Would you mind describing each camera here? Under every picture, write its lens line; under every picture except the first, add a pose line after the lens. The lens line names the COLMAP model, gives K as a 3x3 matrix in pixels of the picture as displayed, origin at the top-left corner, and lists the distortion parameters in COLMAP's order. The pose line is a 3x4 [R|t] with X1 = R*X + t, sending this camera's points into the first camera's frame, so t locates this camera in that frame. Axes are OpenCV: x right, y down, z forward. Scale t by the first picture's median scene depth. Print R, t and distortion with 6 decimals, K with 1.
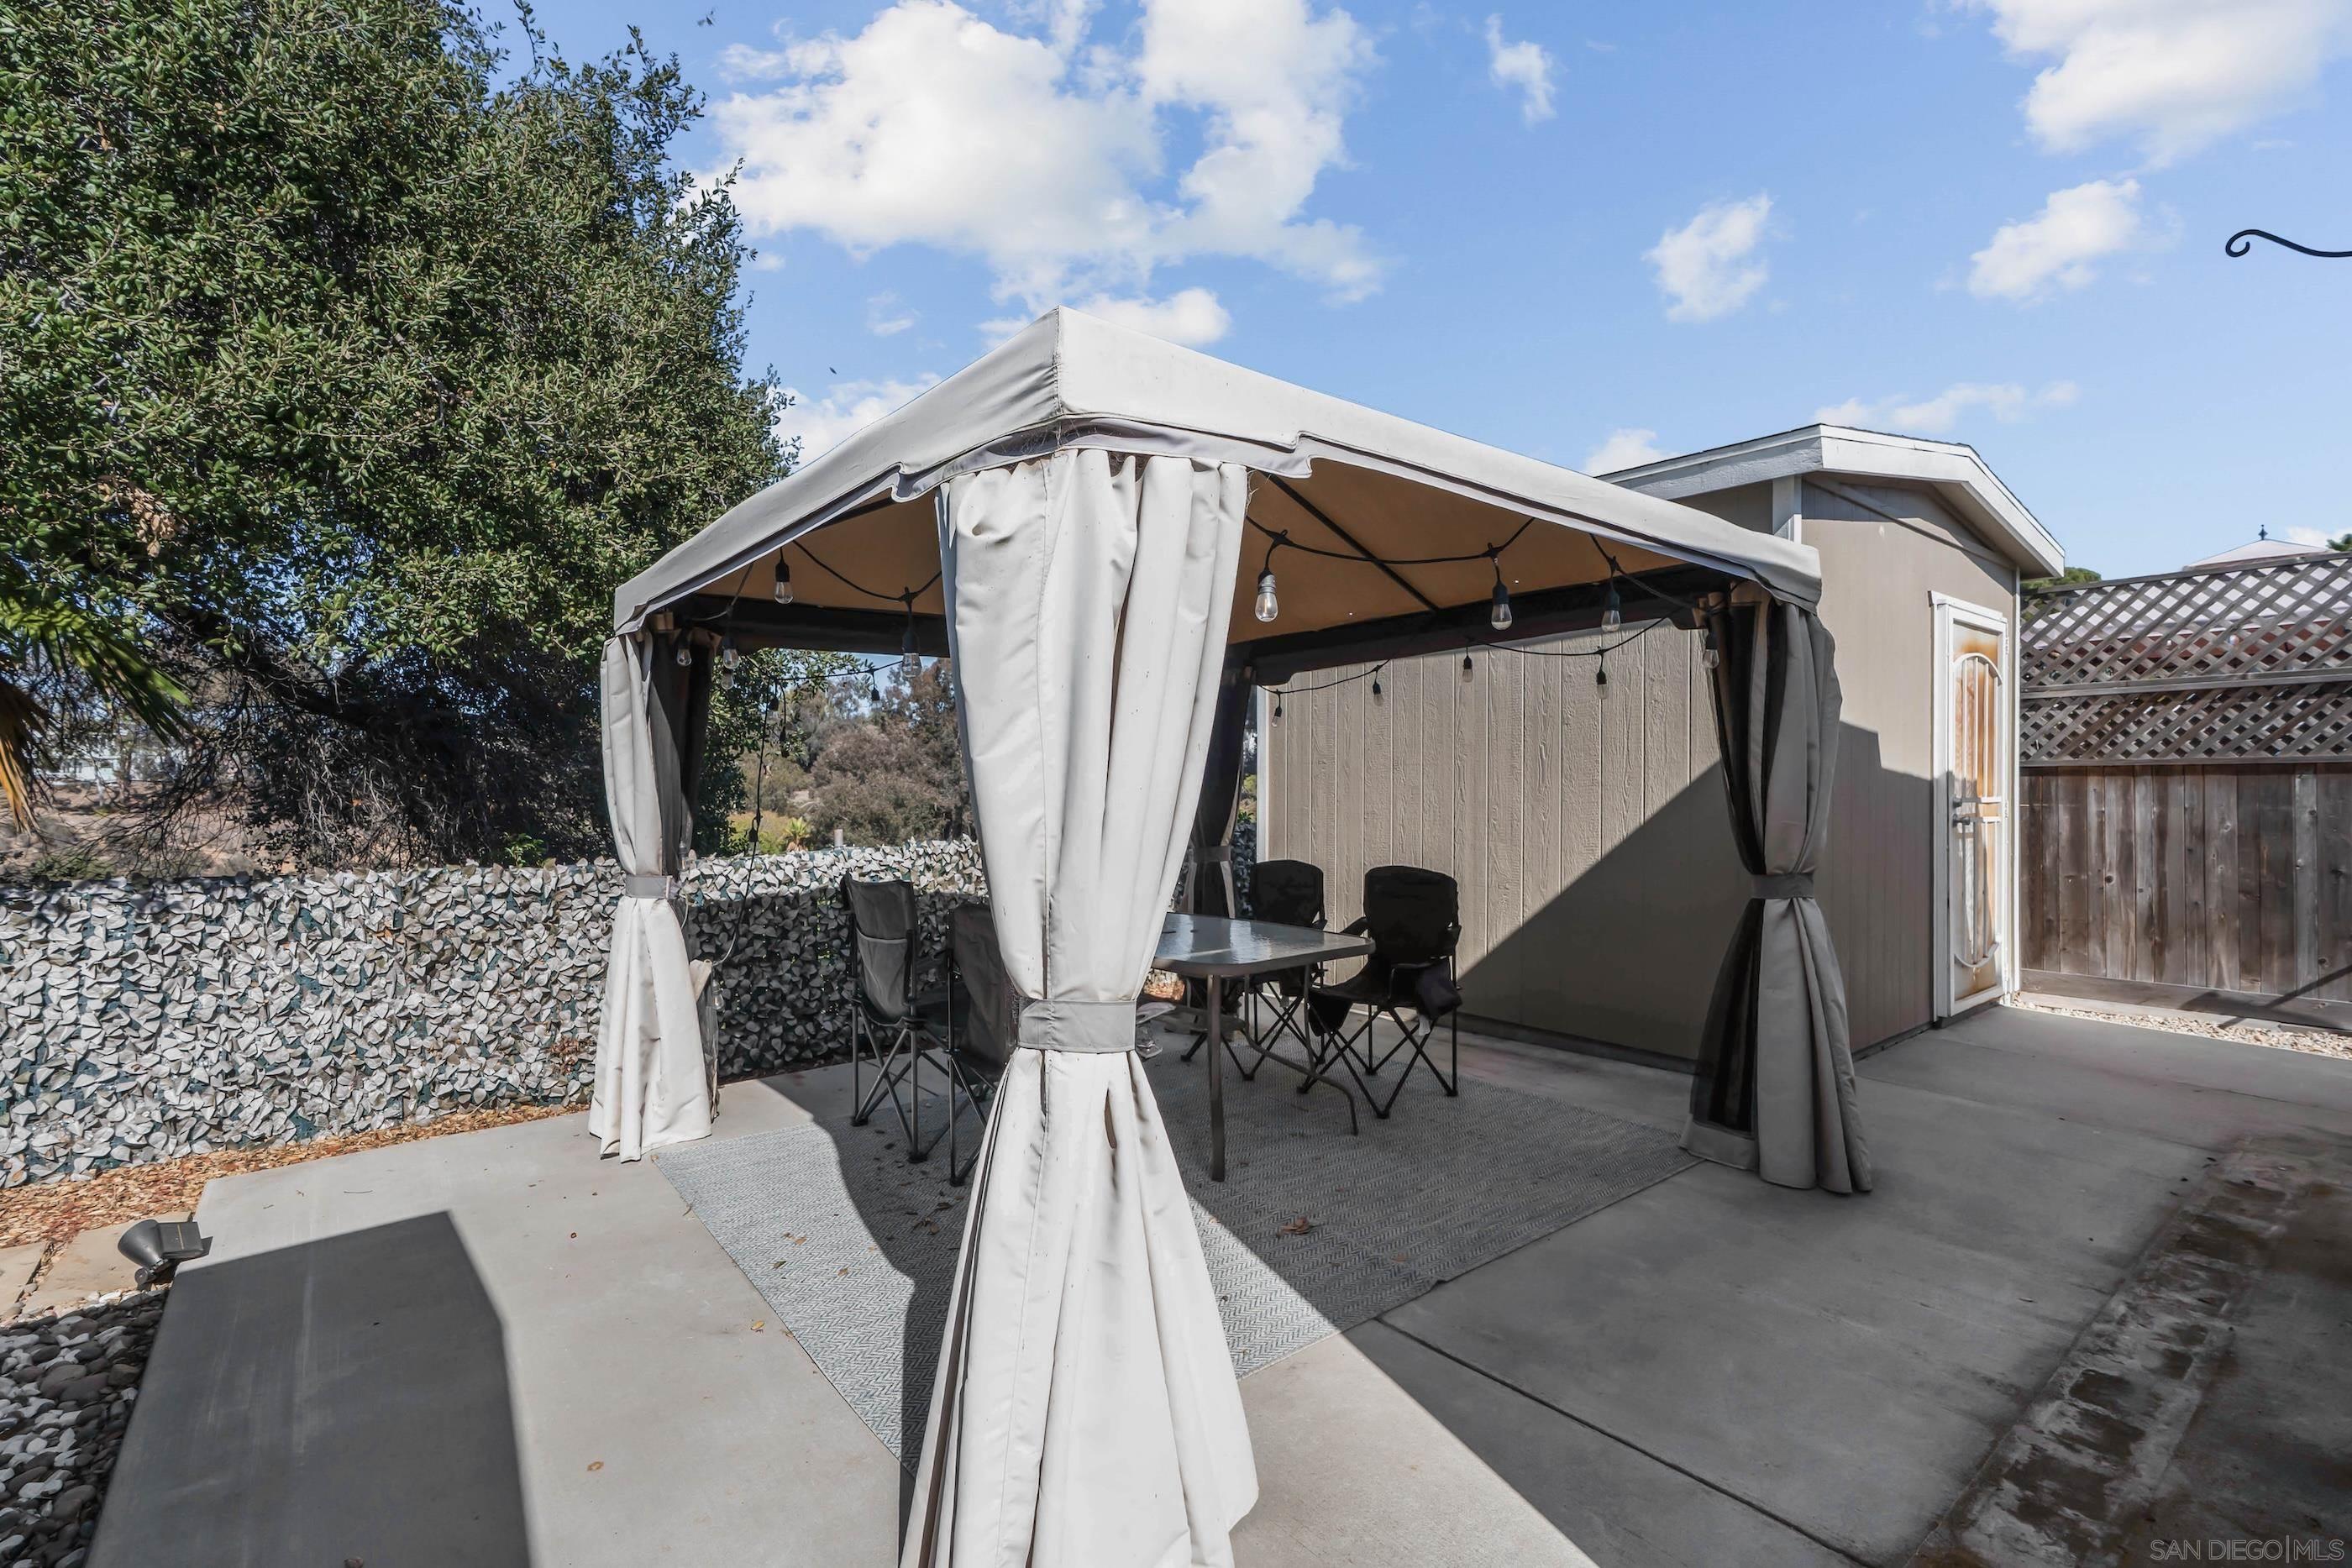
lens RADIAL K [[1062.5, 0, 1172.9], [0, 1062.5, 789.1], [0, 0, 1]] dist [-0.005343, 0.007087]
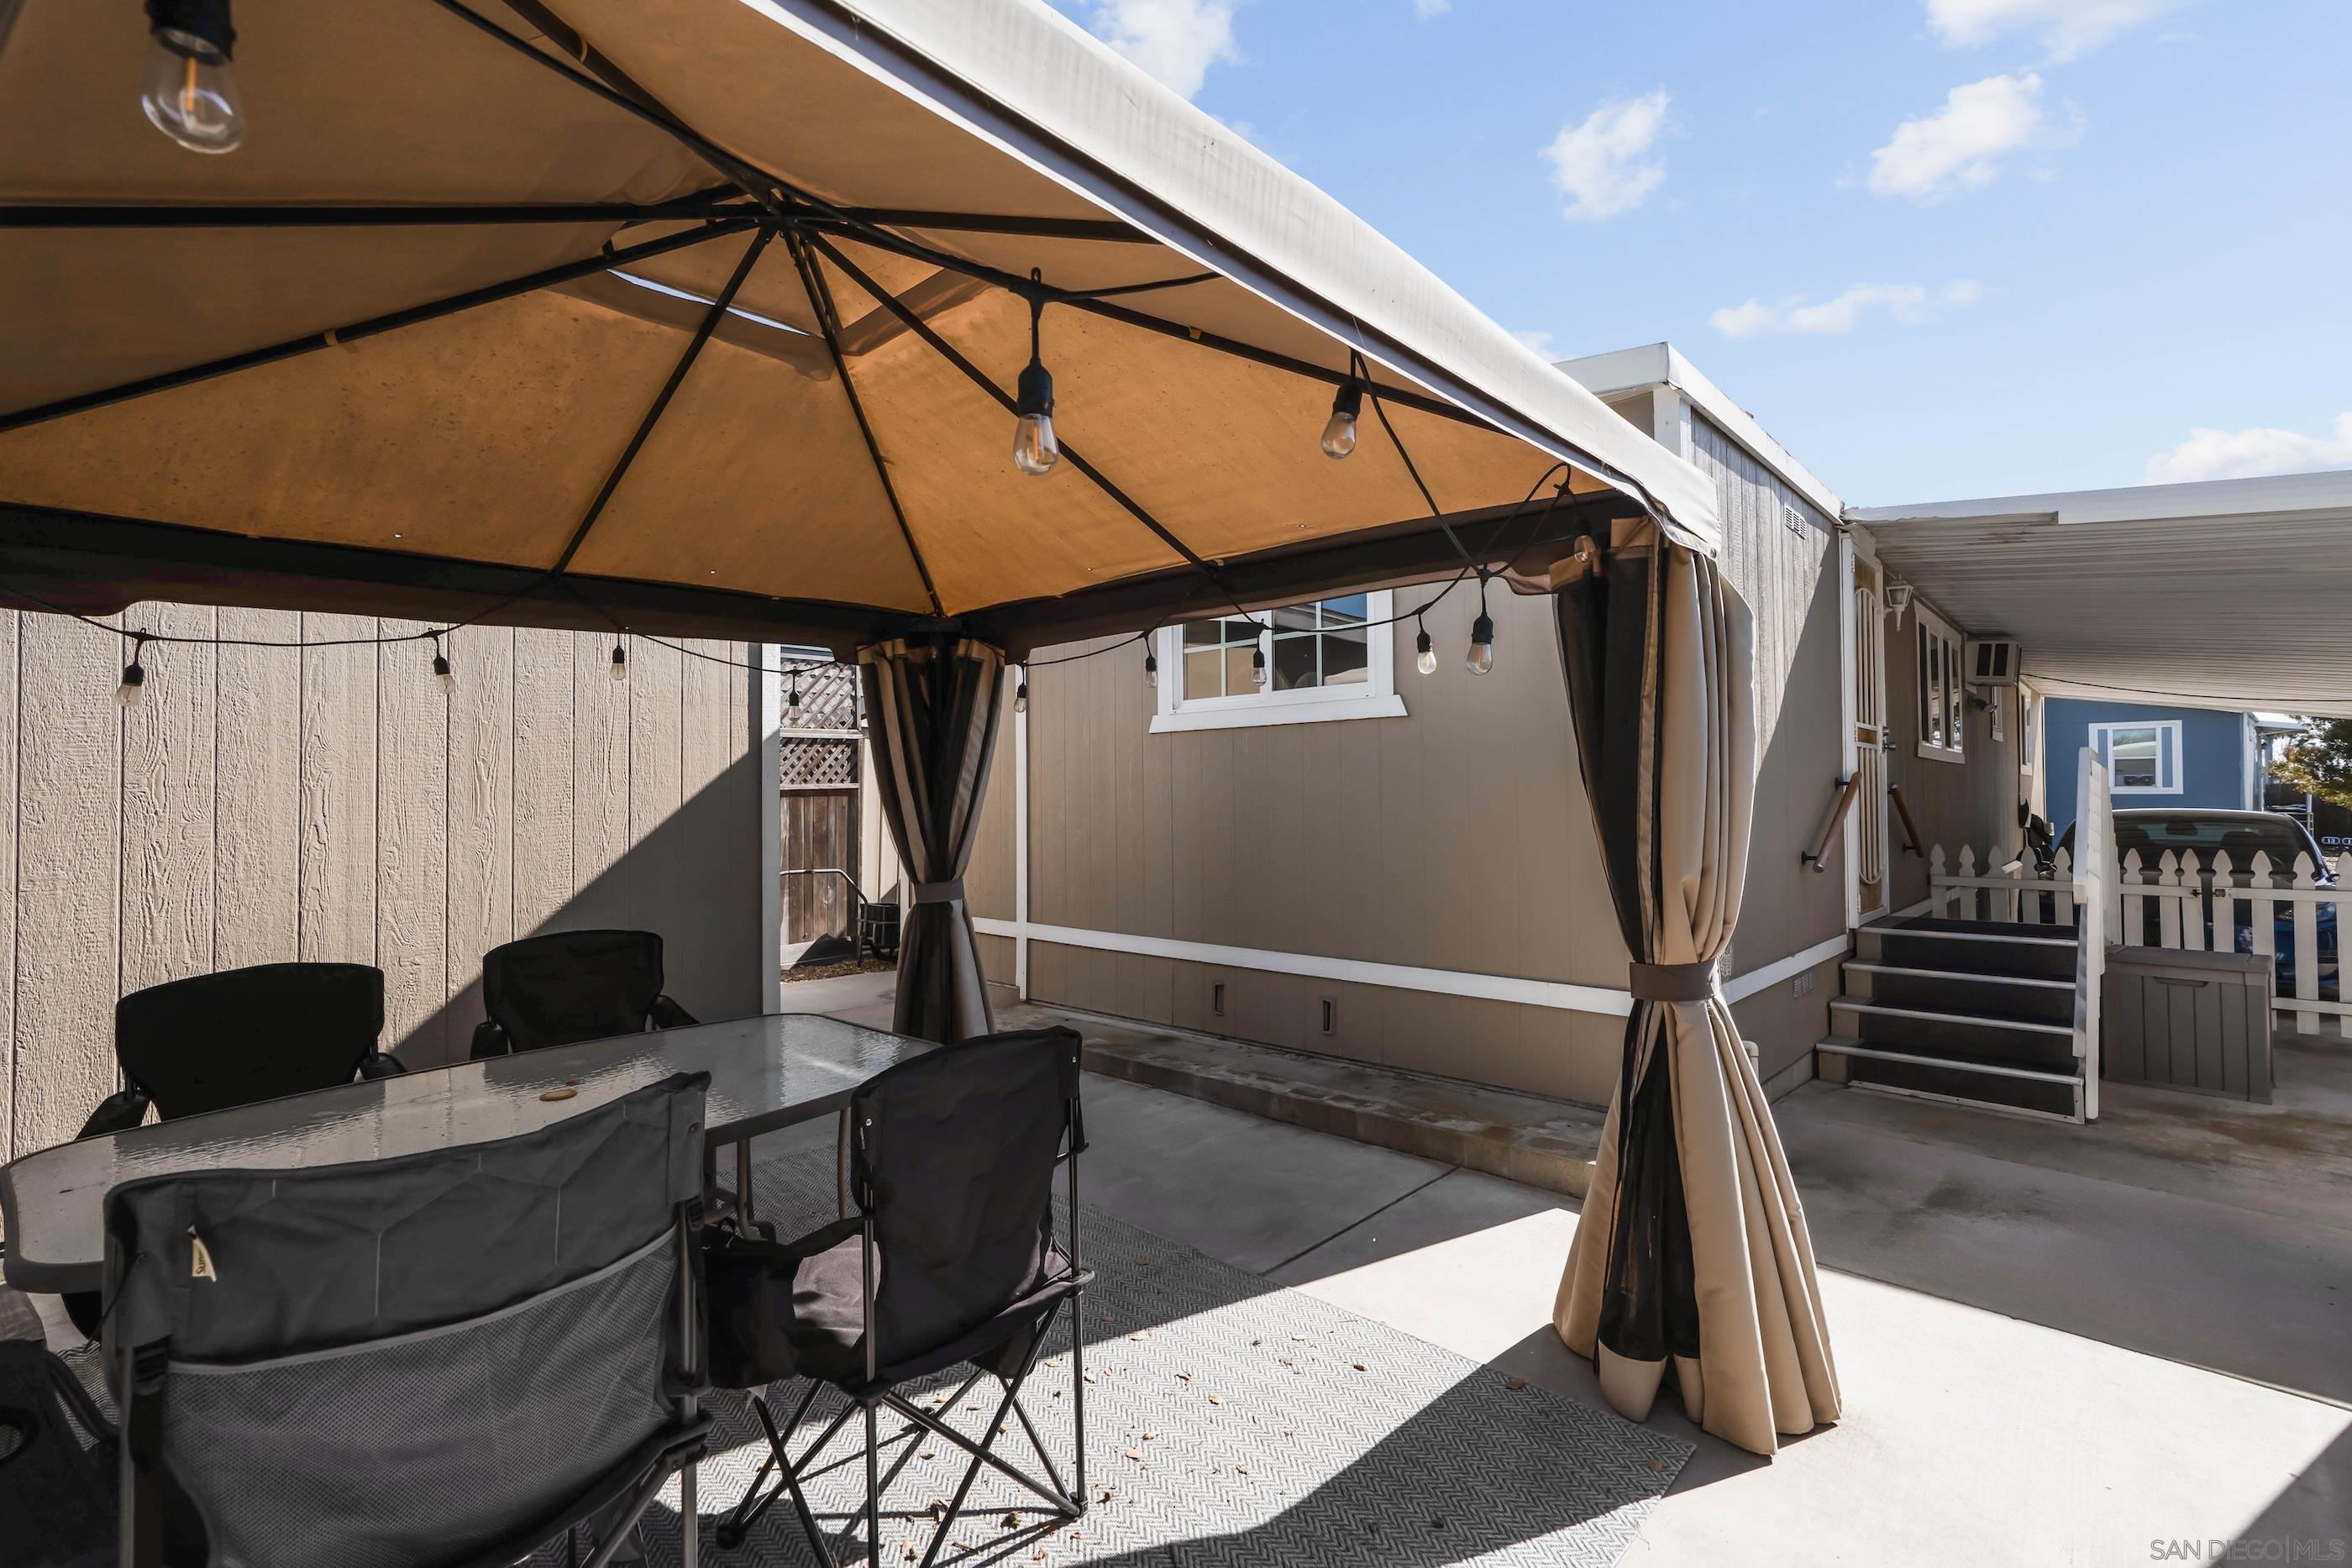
lens RADIAL K [[1062.5, 0, 1167.1], [0, 1062.5, 792.4], [0, 0, 1]] dist [-0.005343, 0.007087]
pose [[-0.138779, 0.008491, 0.990287, -0.500460], [0.020935, 0.999765, -0.005638, -0.006969], [-0.990102, 0.019950, -0.138924, 0.677223]]
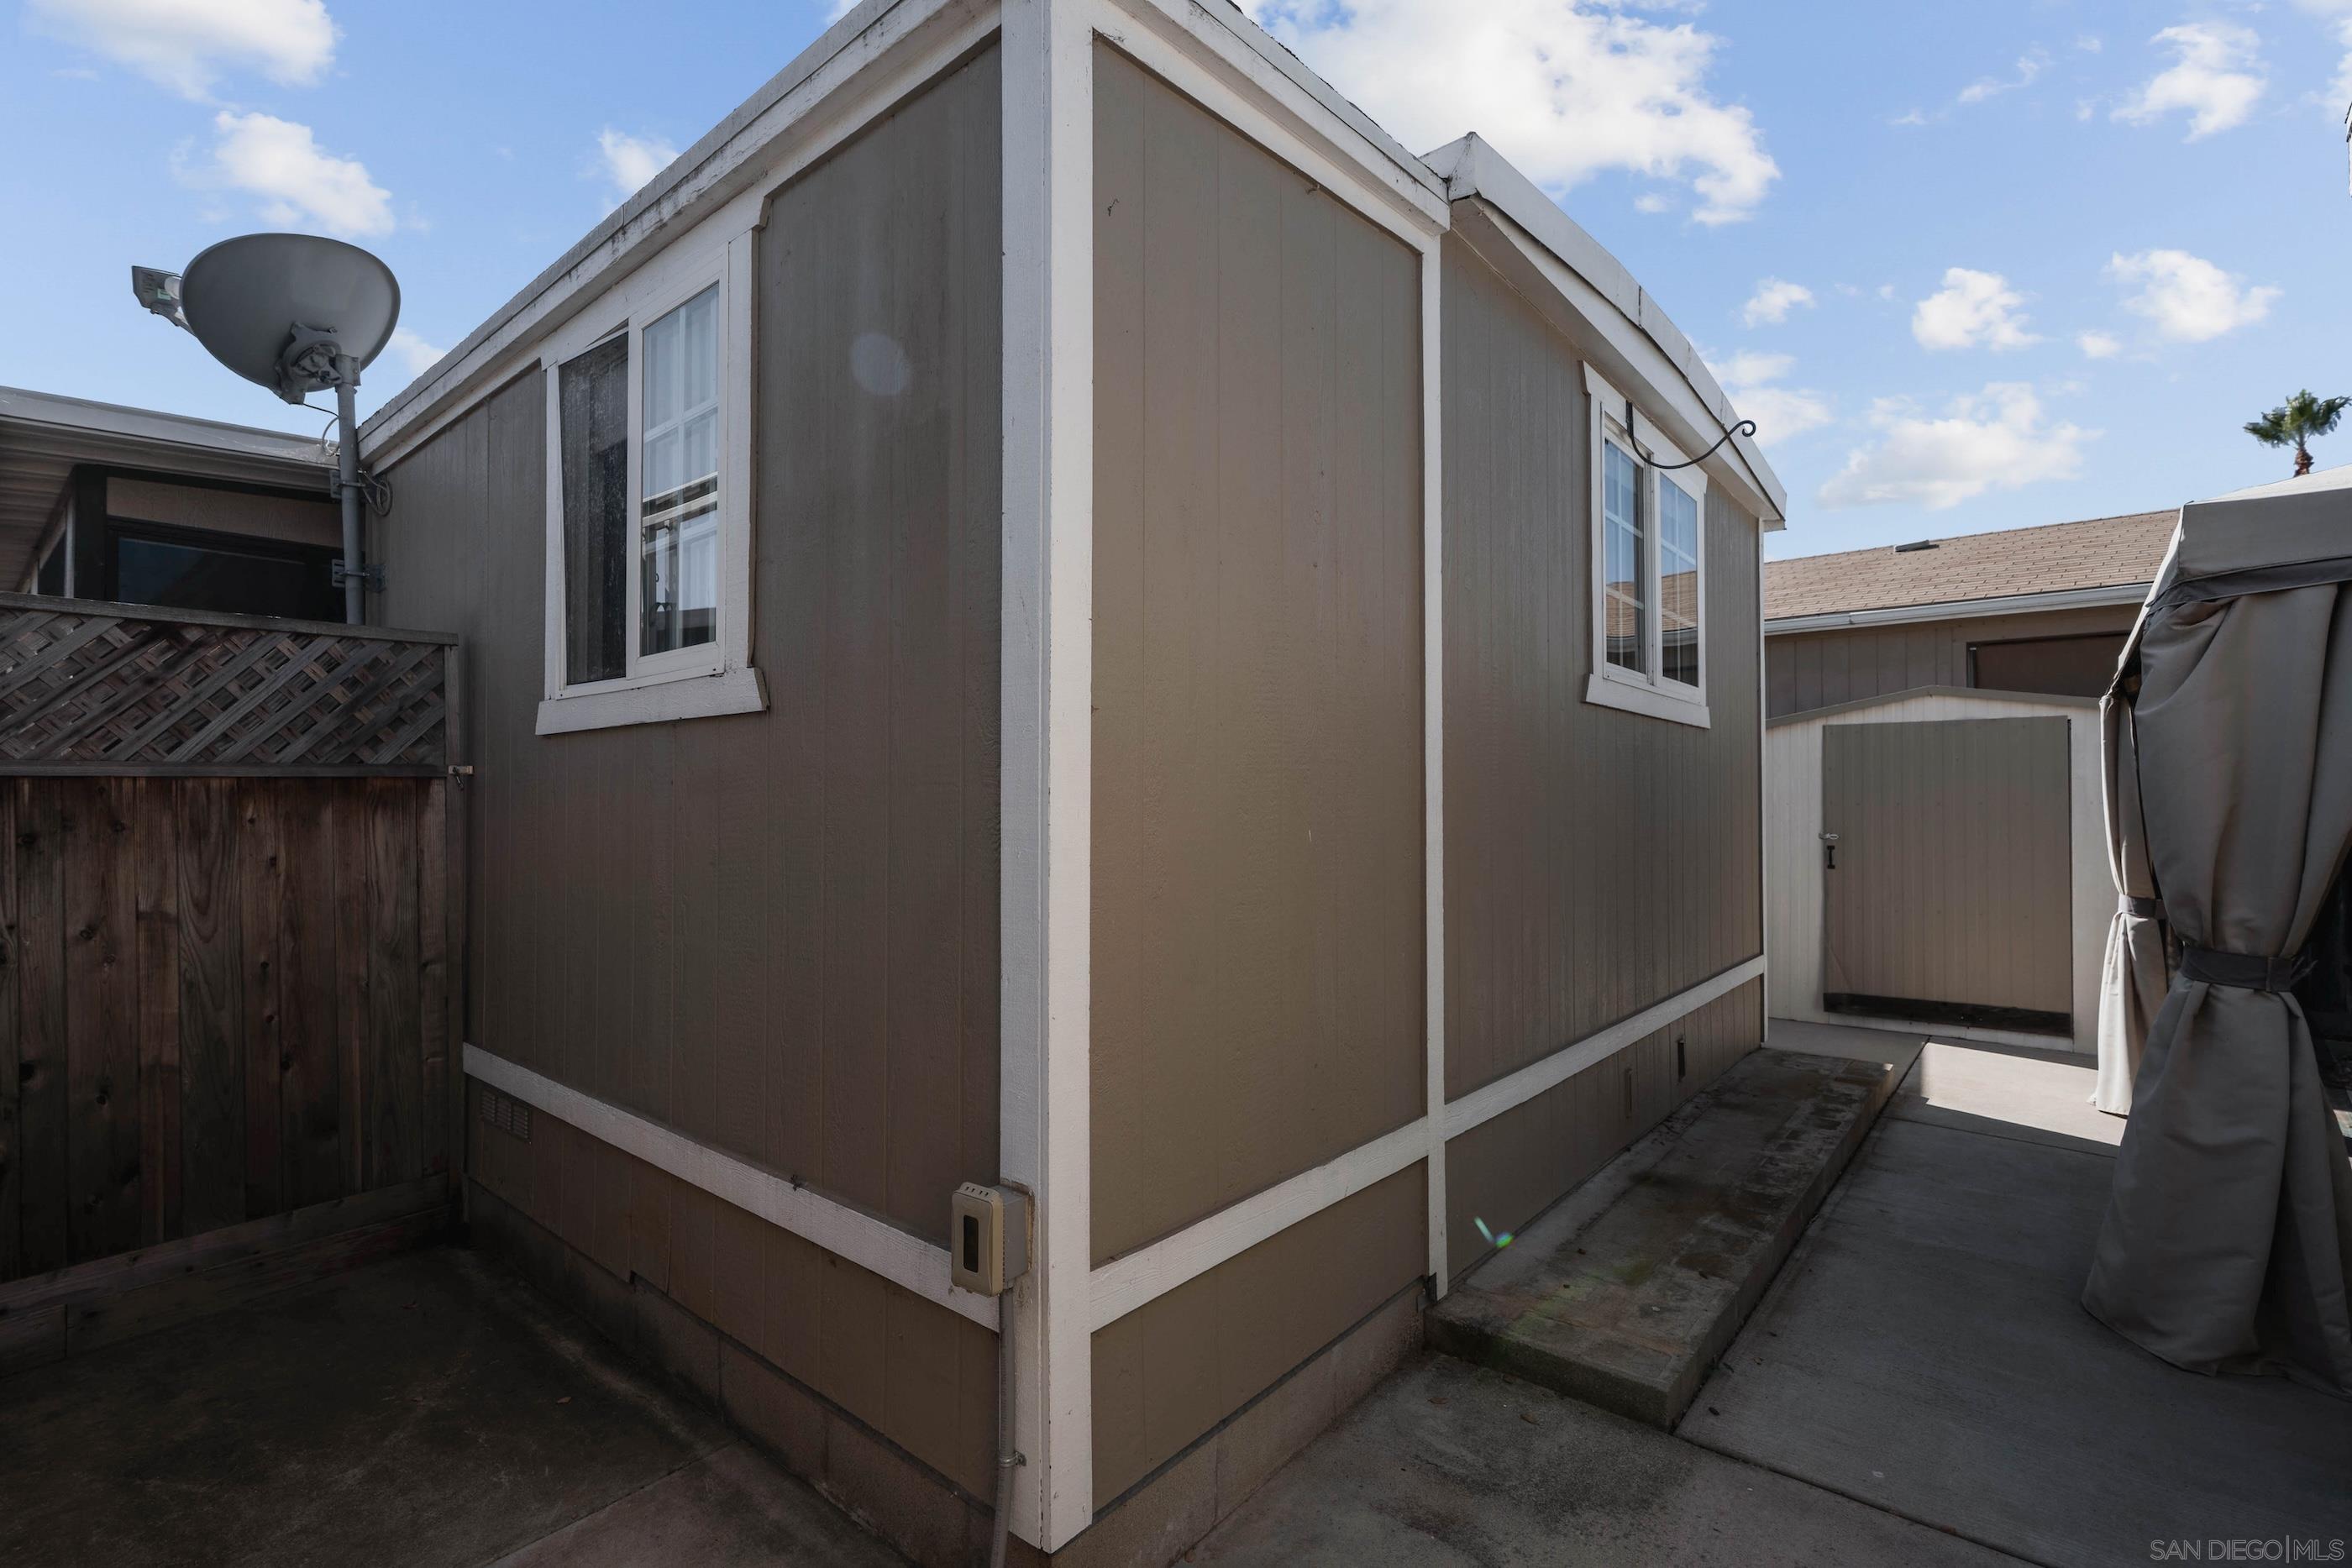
lens RADIAL K [[1062.5, 0, 1164.8], [0, 1062.5, 782.9], [0, 0, 1]] dist [-0.005343, 0.007087]
pose [[-0.982202, -0.008337, -0.187641, 1.075251], [-0.007169, 0.999950, -0.006905, -0.020750], [0.187689, -0.005437, -0.982213, 1.185791]]
